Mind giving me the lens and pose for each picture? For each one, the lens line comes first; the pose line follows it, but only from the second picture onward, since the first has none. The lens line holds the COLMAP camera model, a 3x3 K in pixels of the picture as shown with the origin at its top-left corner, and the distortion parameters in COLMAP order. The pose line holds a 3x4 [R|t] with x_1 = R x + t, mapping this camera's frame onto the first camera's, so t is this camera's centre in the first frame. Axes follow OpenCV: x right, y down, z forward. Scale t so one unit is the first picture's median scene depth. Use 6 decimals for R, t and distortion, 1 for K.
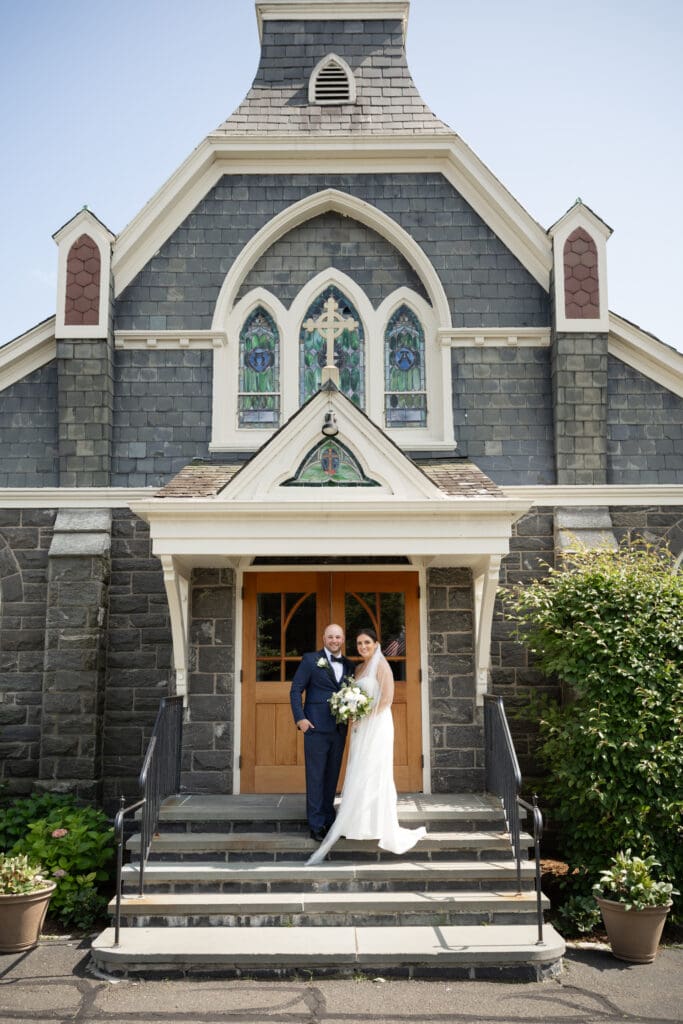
lens RADIAL K [[1818.1, 0, 341.5], [0, 1818.1, 512.0], [0, 0, 1]] dist [0.001153, -0.038235]
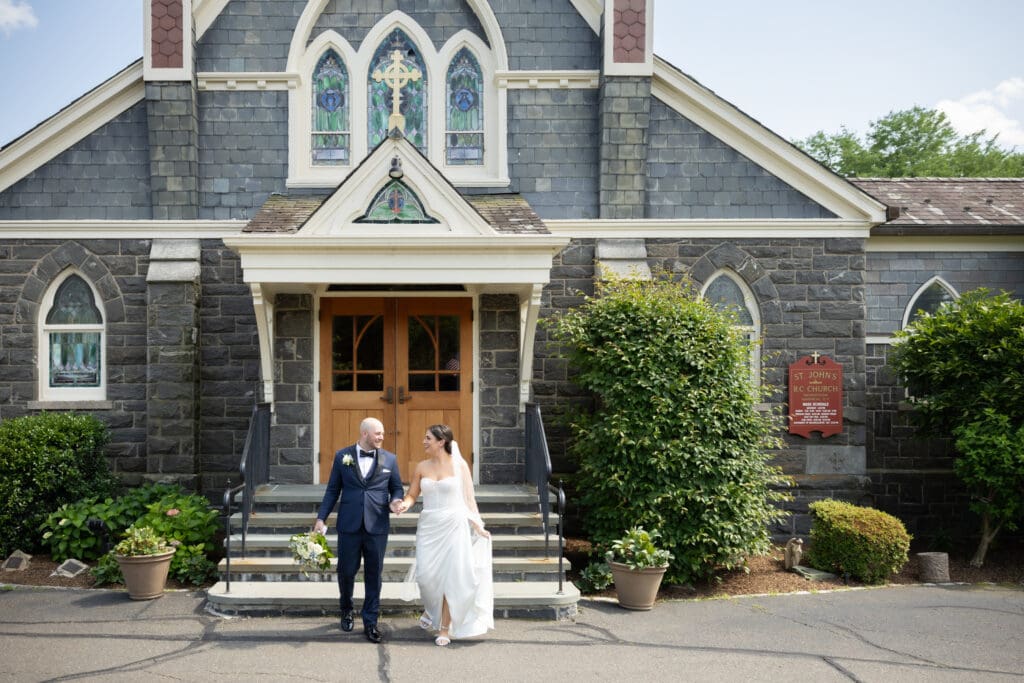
lens RADIAL K [[1818.1, 0, 512.0], [0, 1818.1, 341.5], [0, 0, 1]] dist [0.001153, -0.038235]
pose [[0.998288, 0.003529, 0.058390, 0.000326], [-0.007050, 0.998161, 0.060203, -0.009346], [-0.058070, -0.060512, 0.996477, -0.159531]]
